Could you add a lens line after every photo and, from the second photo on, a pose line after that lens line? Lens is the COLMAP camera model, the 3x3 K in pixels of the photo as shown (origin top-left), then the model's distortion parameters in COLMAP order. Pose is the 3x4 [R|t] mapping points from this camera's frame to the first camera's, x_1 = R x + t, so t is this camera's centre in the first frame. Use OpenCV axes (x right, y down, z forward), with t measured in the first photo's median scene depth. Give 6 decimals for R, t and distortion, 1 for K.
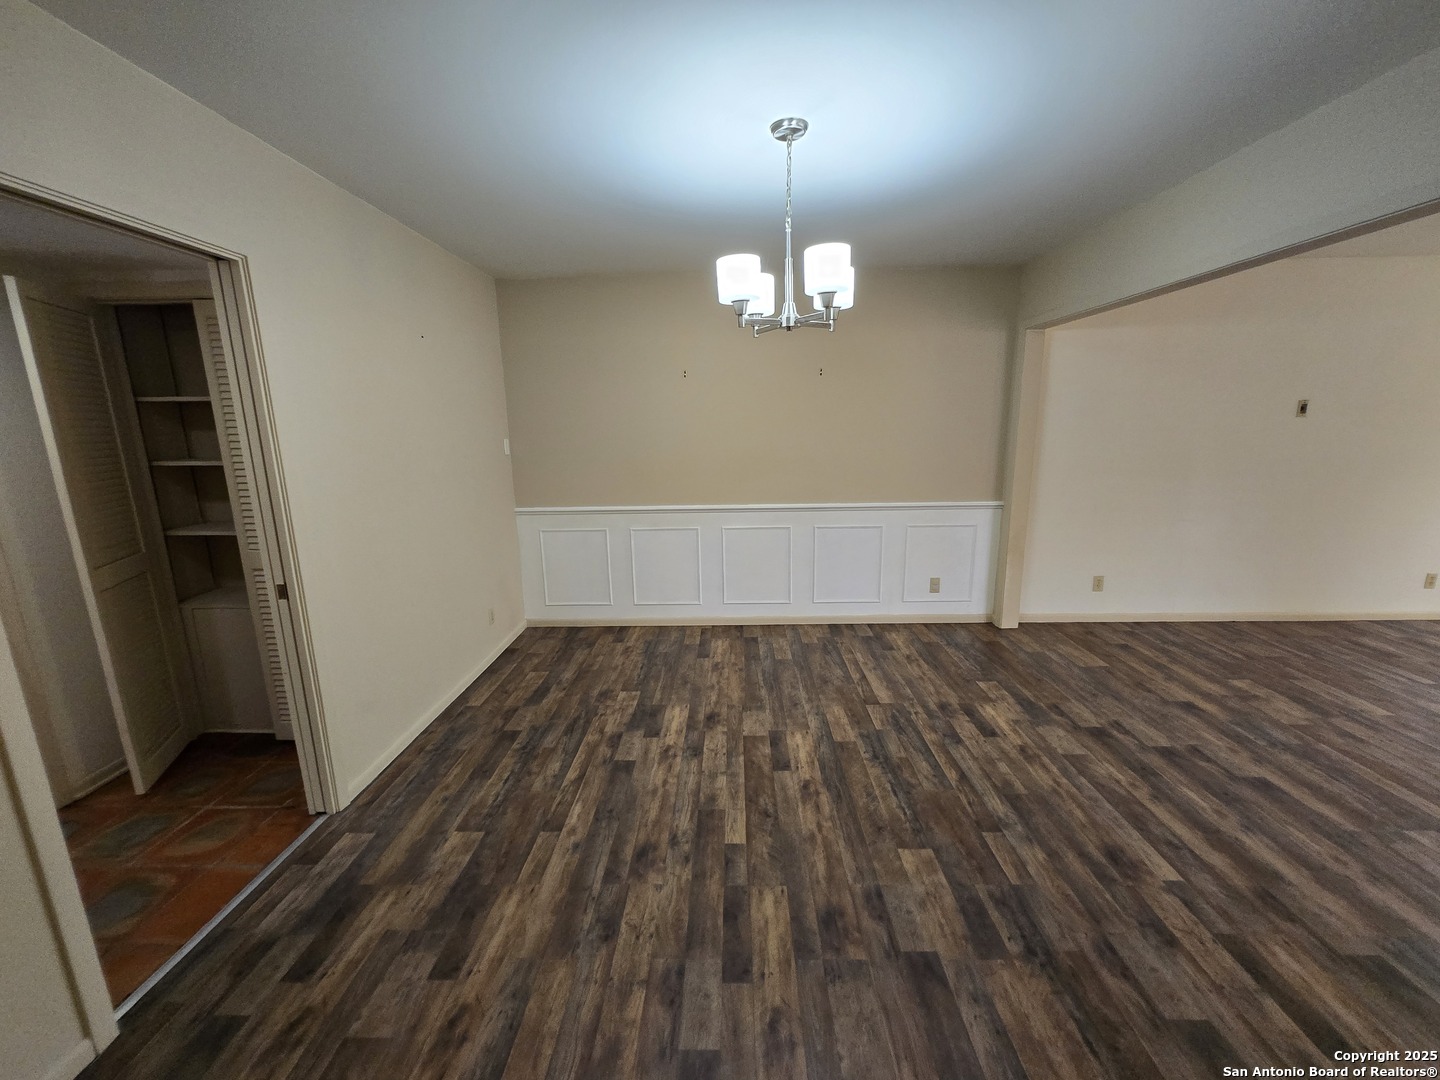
lens RADIAL K [[564.3, 0, 723.1], [0, 564.3, 531.2], [0, 0, 1]] dist [-0.000180, -0.000188]
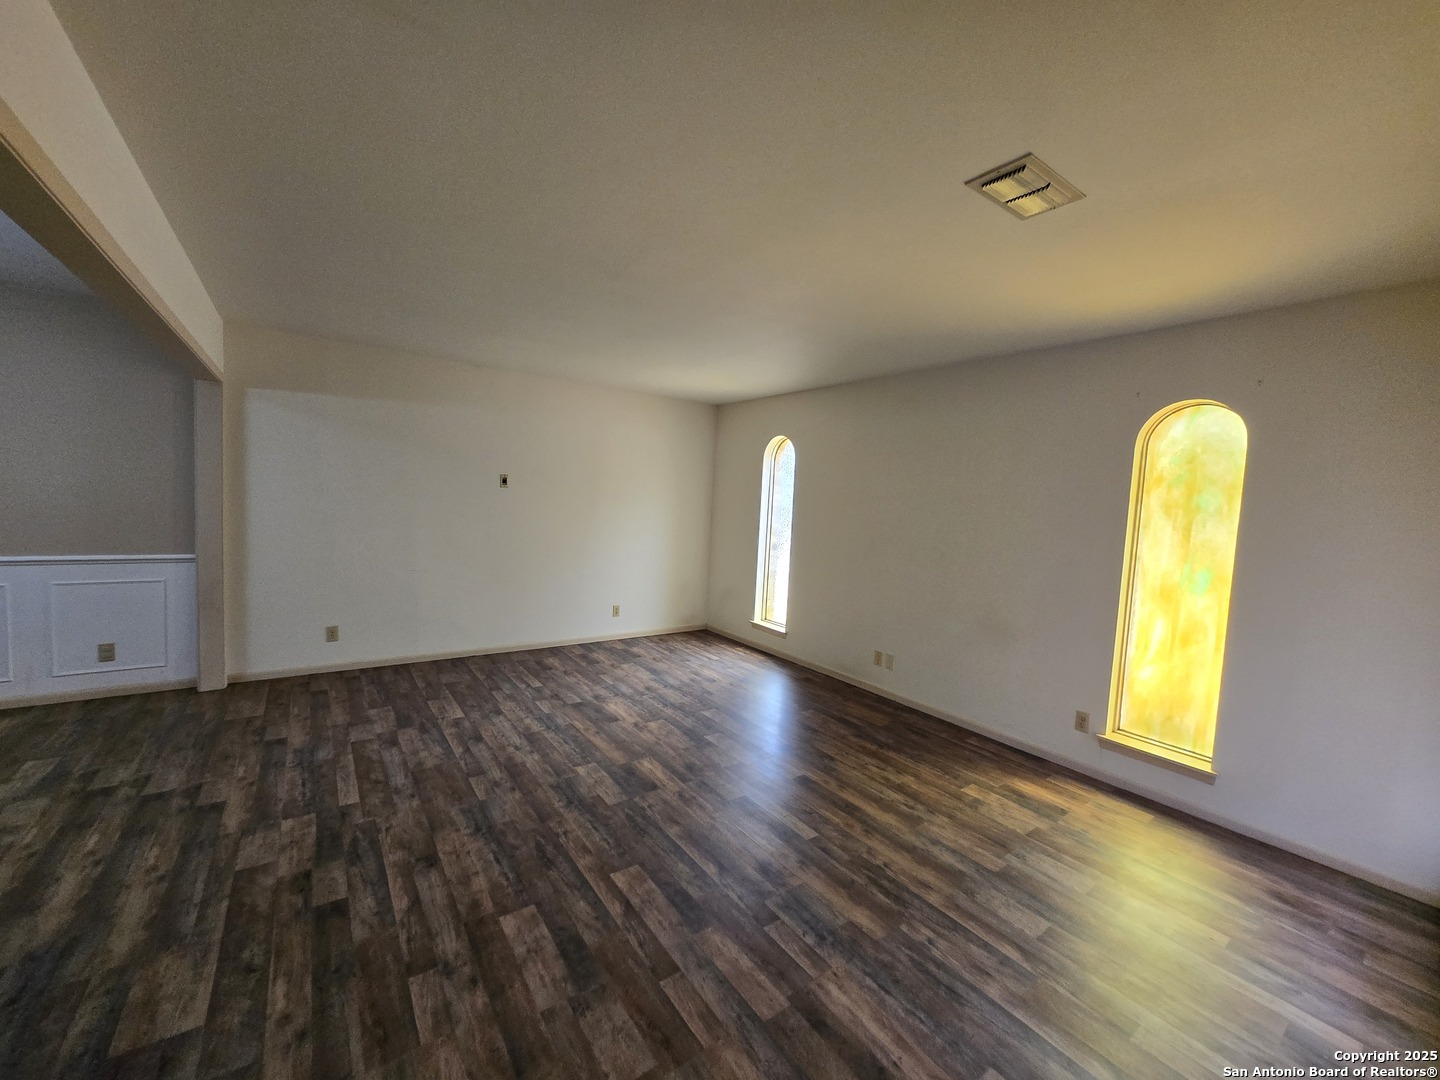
lens RADIAL K [[564.3, 0, 717.6], [0, 564.3, 546.3], [0, 0, 1]] dist [-0.000180, -0.000188]
pose [[0.799863, 0.001692, 0.600180, 0.712057], [0.051260, 0.996150, -0.071123, 0.048940], [-0.597989, 0.087654, 0.796697, -0.322310]]
